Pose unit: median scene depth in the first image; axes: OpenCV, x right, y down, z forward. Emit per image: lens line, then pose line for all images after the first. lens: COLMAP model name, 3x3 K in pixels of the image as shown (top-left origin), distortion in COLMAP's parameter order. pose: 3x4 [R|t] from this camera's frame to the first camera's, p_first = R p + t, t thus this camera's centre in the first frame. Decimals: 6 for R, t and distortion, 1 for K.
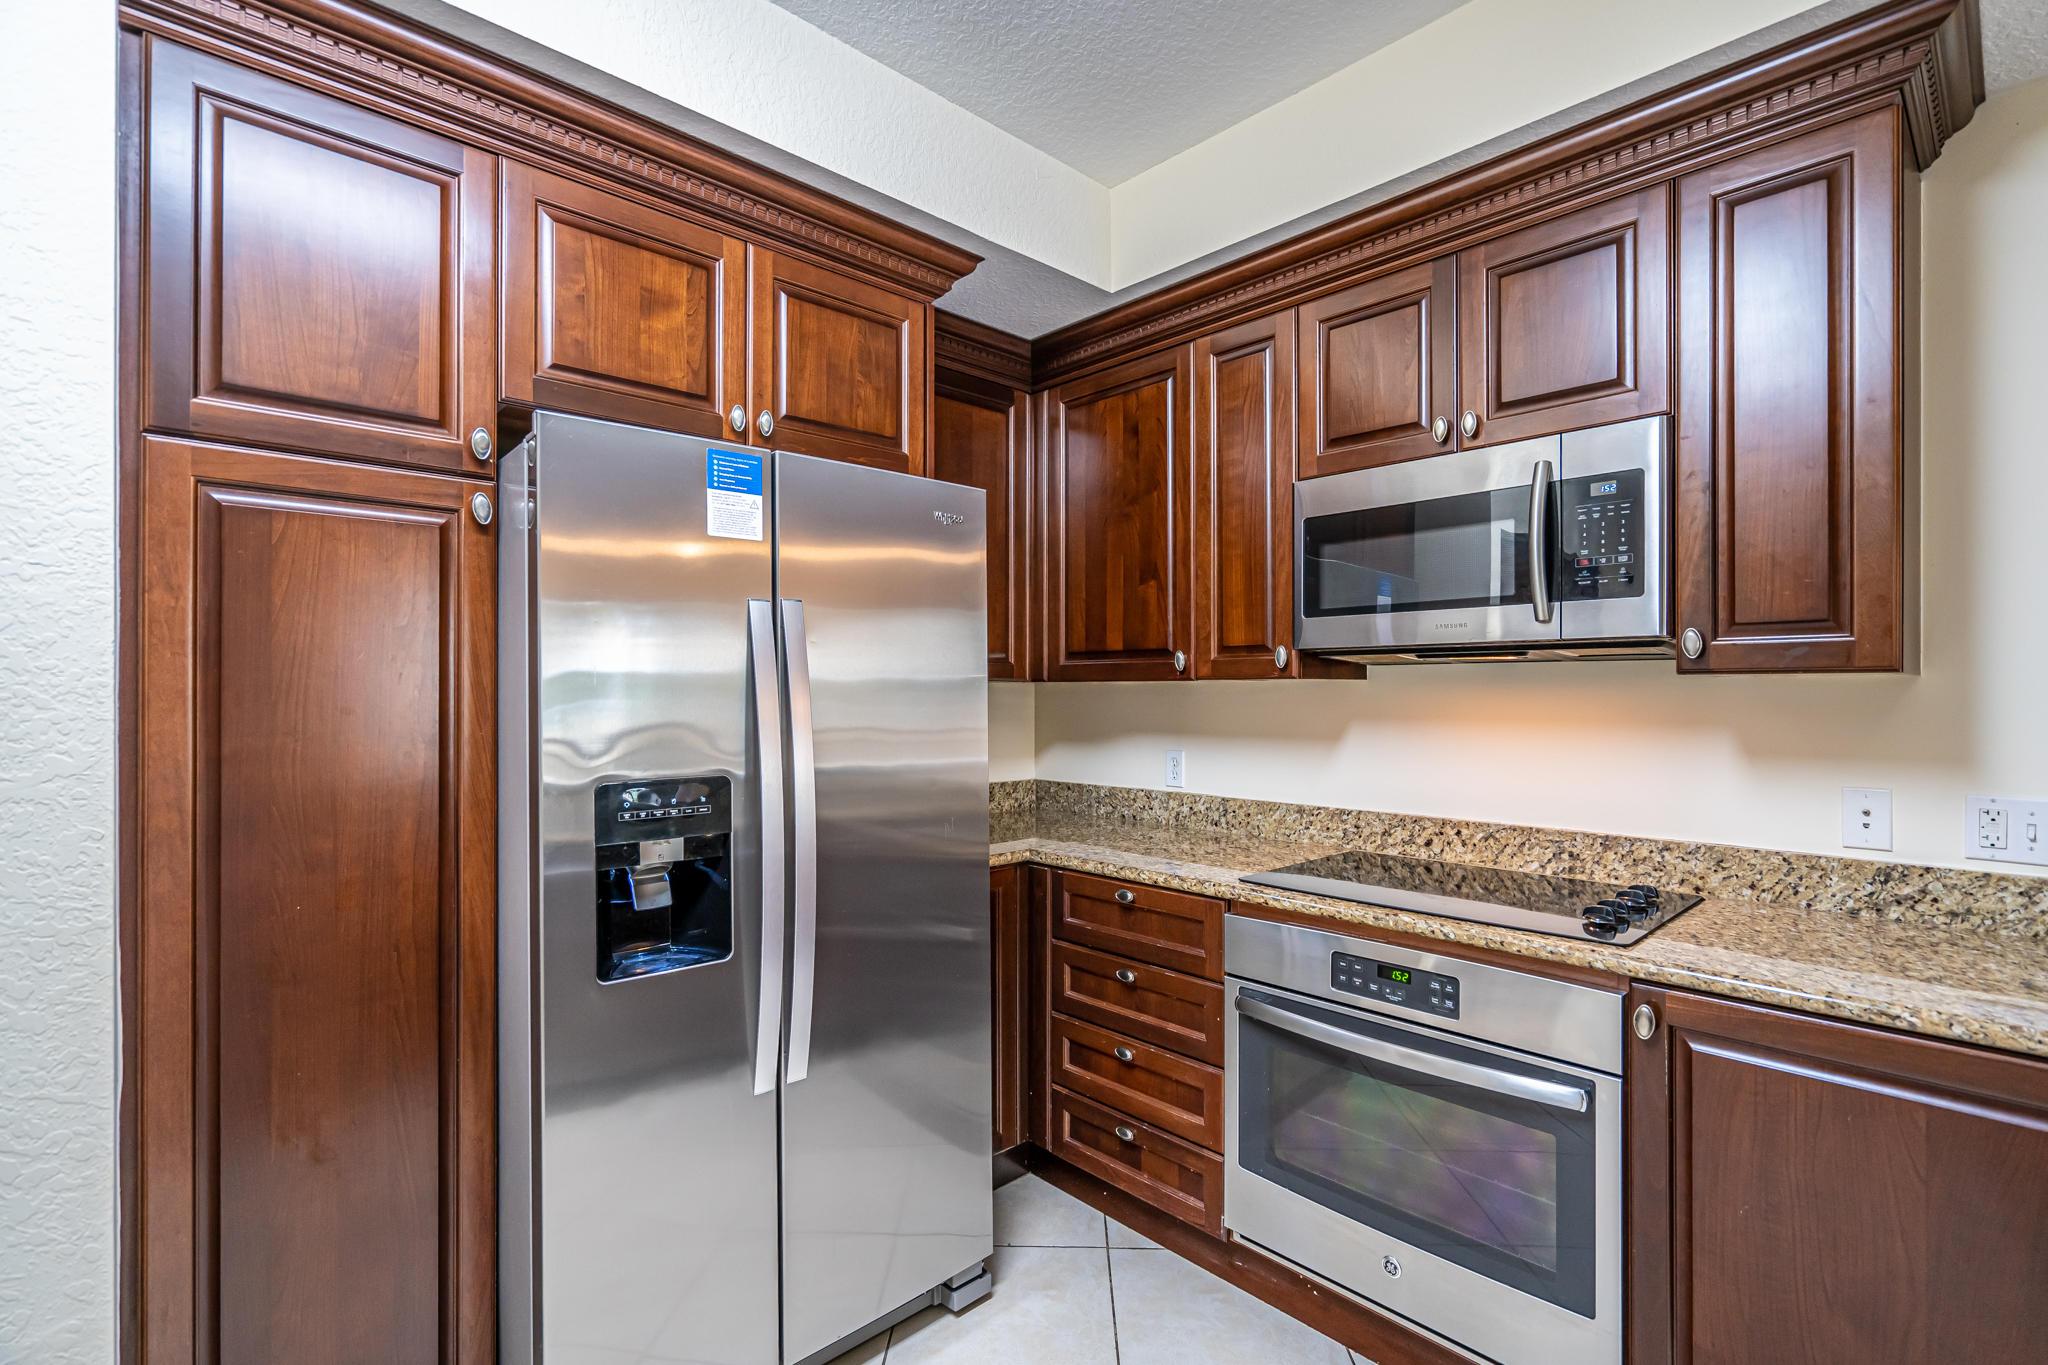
lens RADIAL K [[945.2, 0, 1038.2], [0, 945.2, 686.1], [0, 0, 1]] dist [-0.001578, 0.000843]
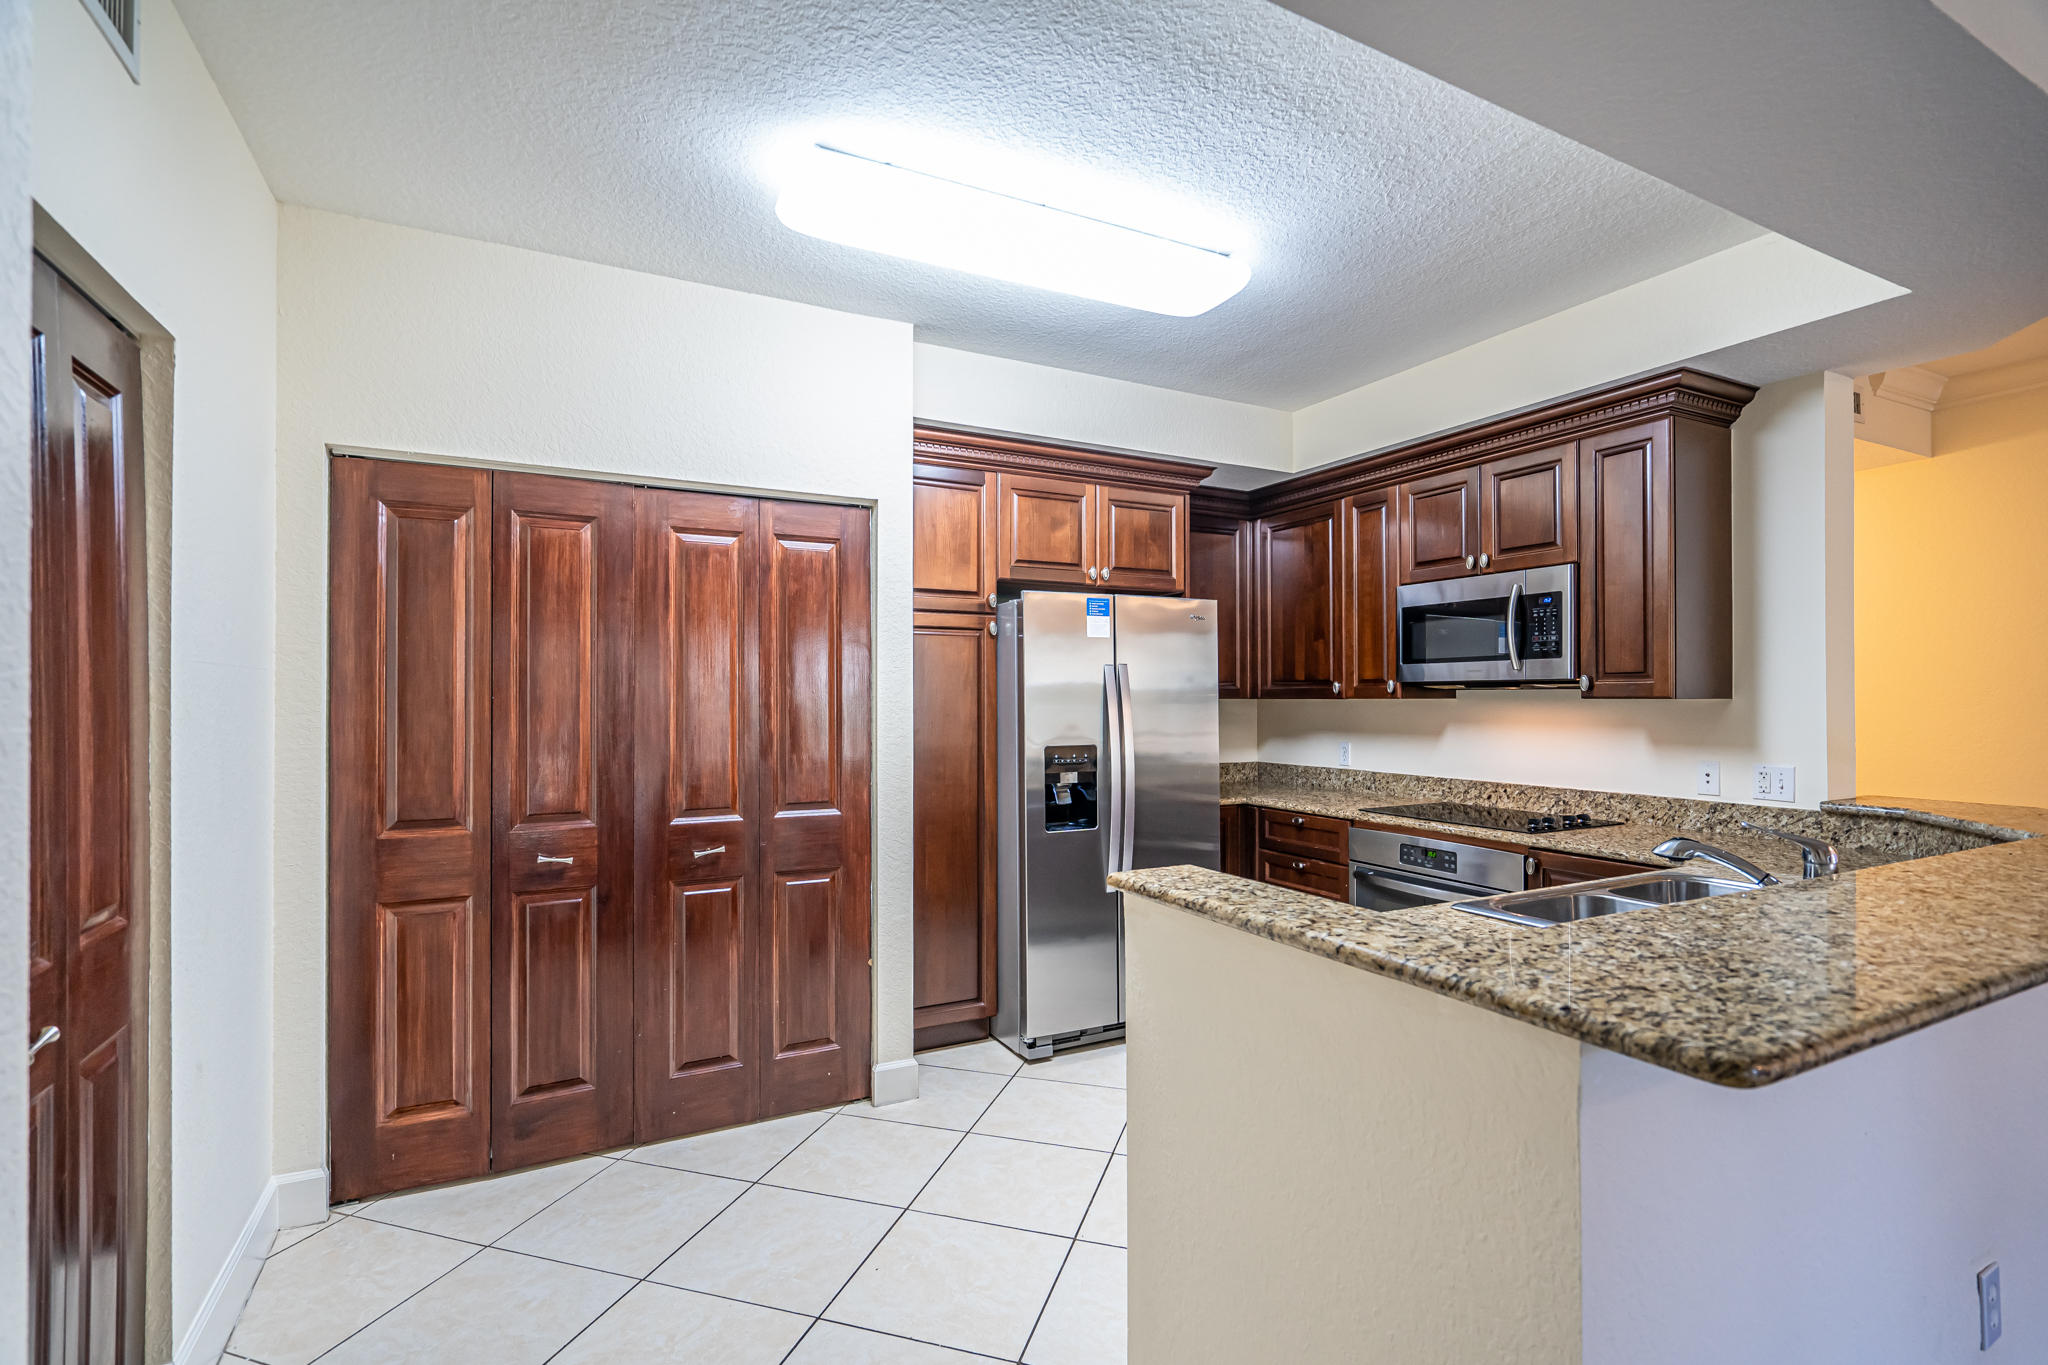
lens RADIAL K [[947.1, 0, 1035.2], [0, 947.1, 695.4], [0, 0, 1]] dist [-0.000328, 0.000274]
pose [[0.962480, -0.001468, -0.271349, 0.111611], [0.002358, 0.999993, 0.002955, -0.023219], [0.271343, -0.003484, 0.962476, -0.953115]]
